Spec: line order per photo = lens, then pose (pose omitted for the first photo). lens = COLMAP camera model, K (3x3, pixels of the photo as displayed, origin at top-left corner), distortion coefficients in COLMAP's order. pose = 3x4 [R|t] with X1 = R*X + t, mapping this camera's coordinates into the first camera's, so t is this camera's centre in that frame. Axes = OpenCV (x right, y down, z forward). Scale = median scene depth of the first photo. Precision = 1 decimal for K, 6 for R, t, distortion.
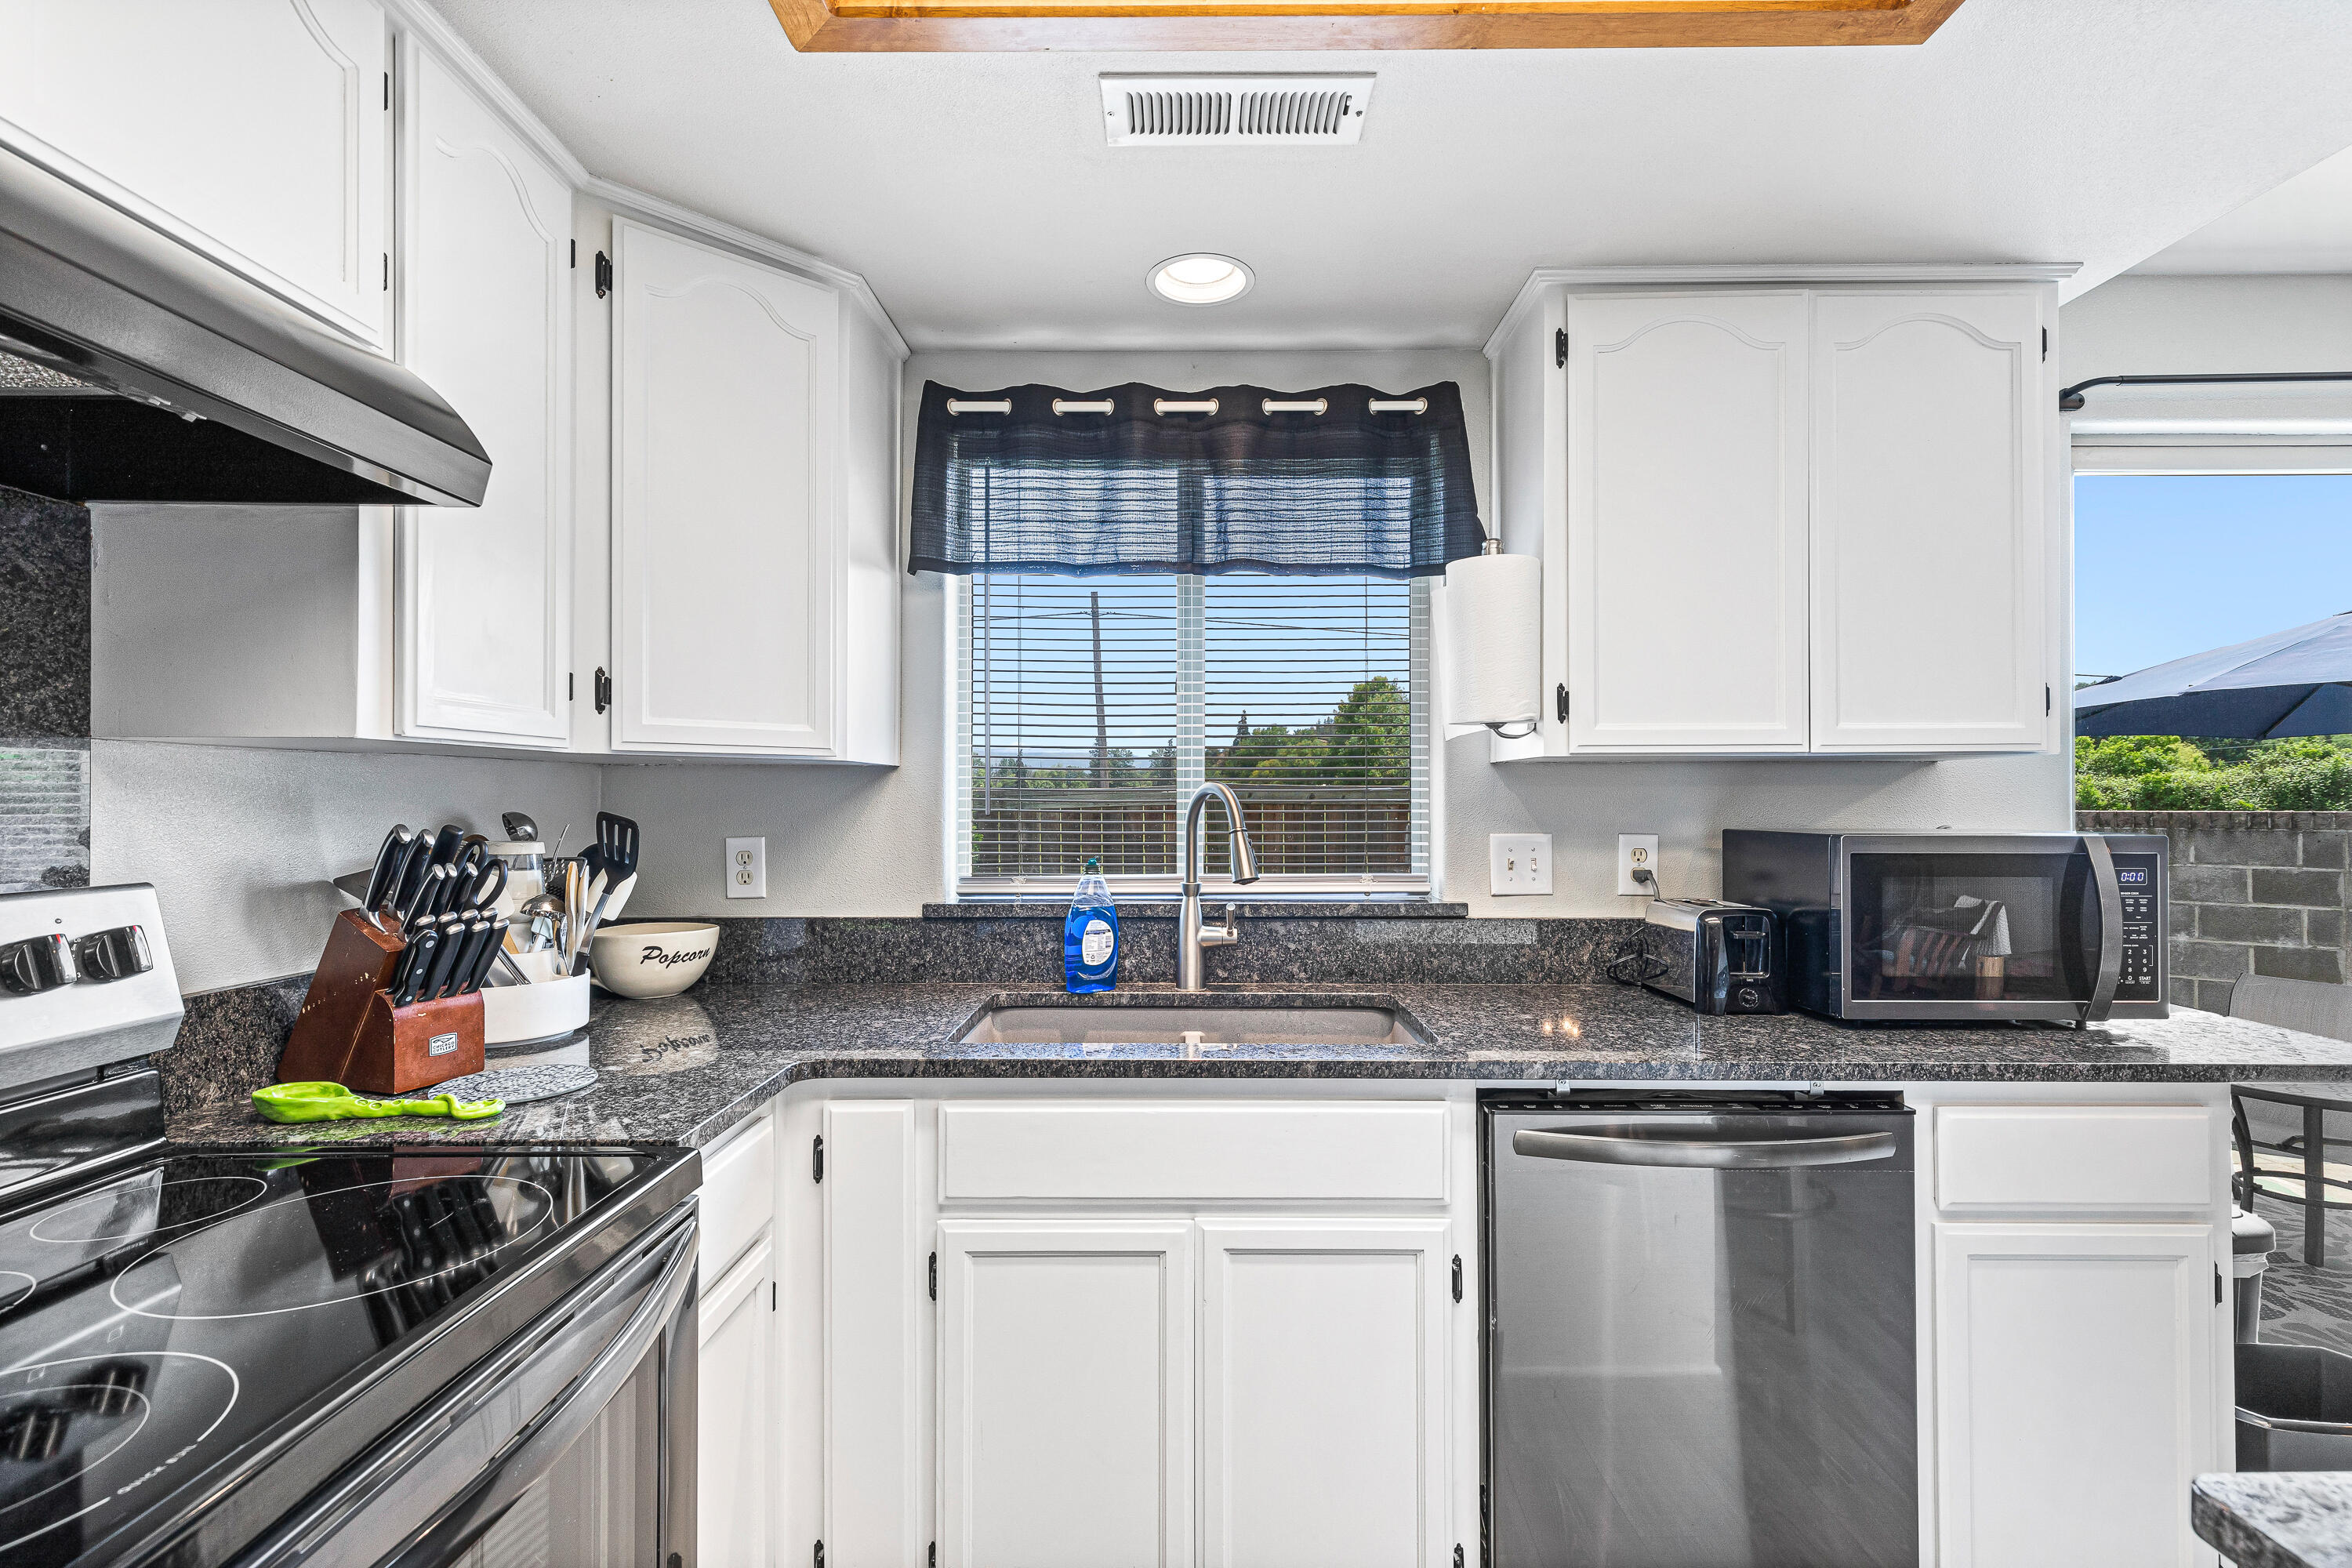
lens RADIAL K [[1069.0, 0, 1180.3], [0, 1069.0, 786.7], [0, 0, 1]] dist [0.008191, -0.000805]
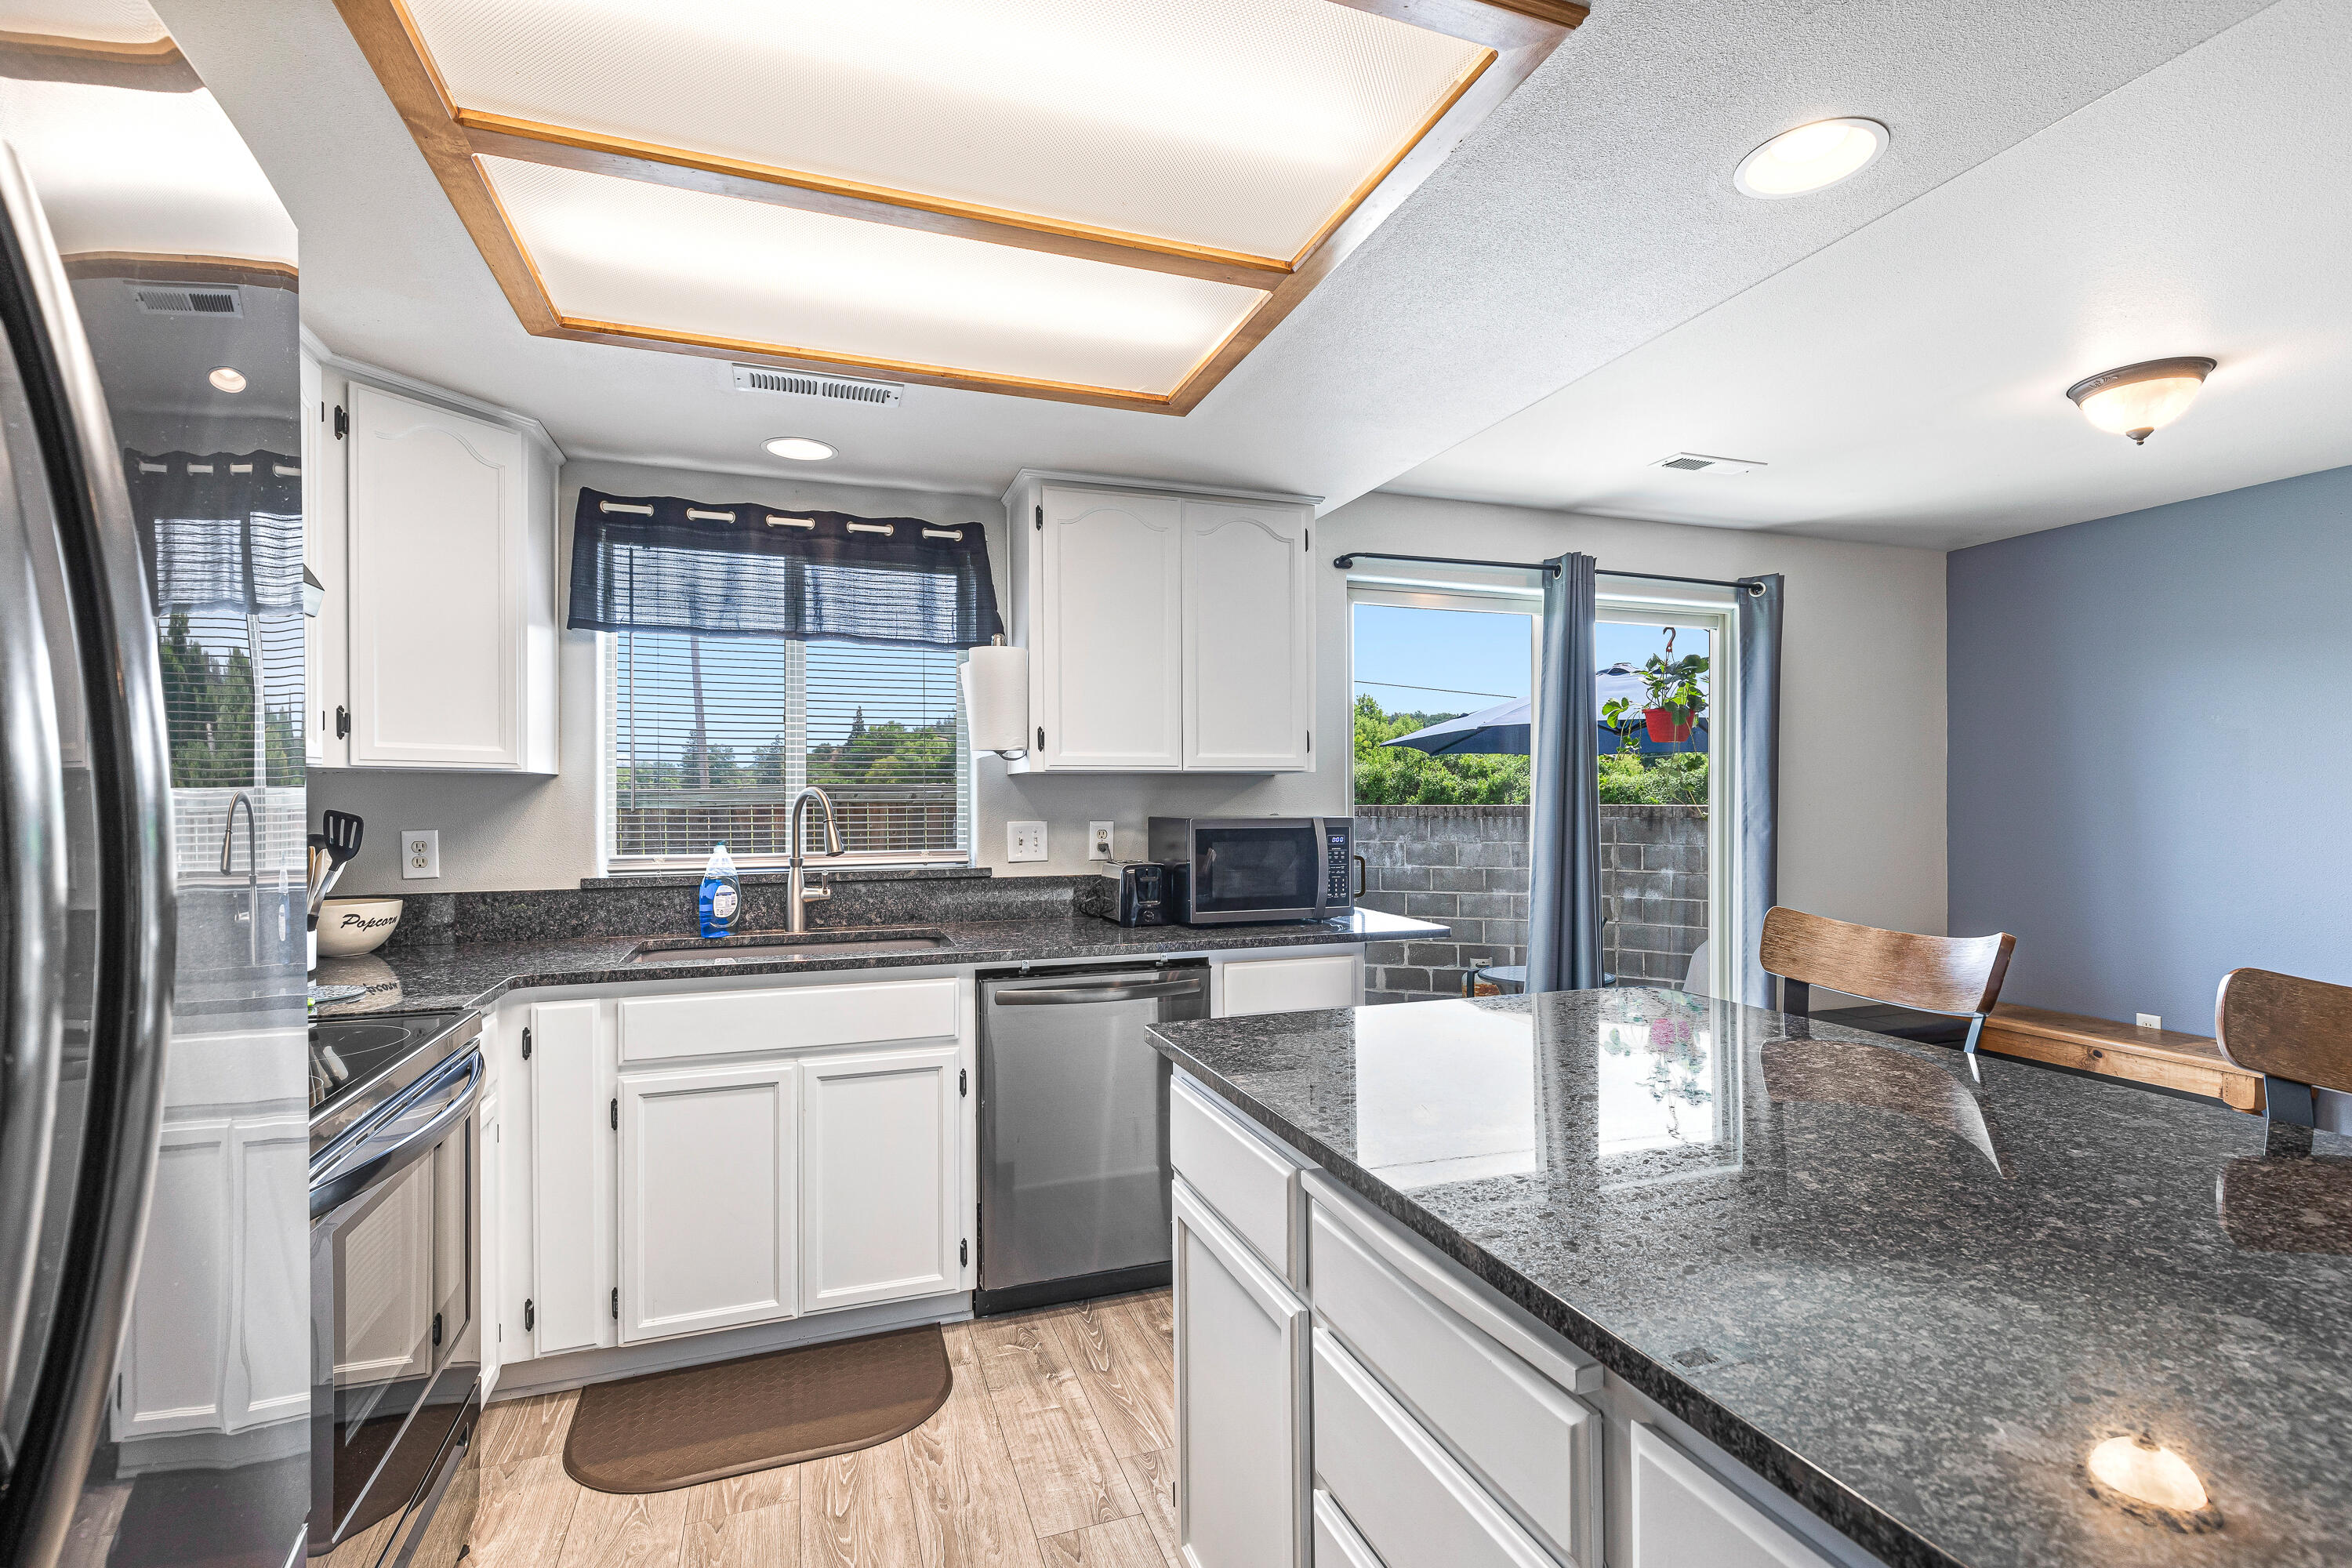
lens RADIAL K [[1069.0, 0, 1185.5], [0, 1069.0, 802.3], [0, 0, 1]] dist [0.008191, -0.000805]
pose [[0.937768, -0.004275, 0.347235, 0.002146], [-0.001104, 0.999882, 0.015292, -0.006842], [-0.347260, -0.014723, 0.937653, -0.528216]]
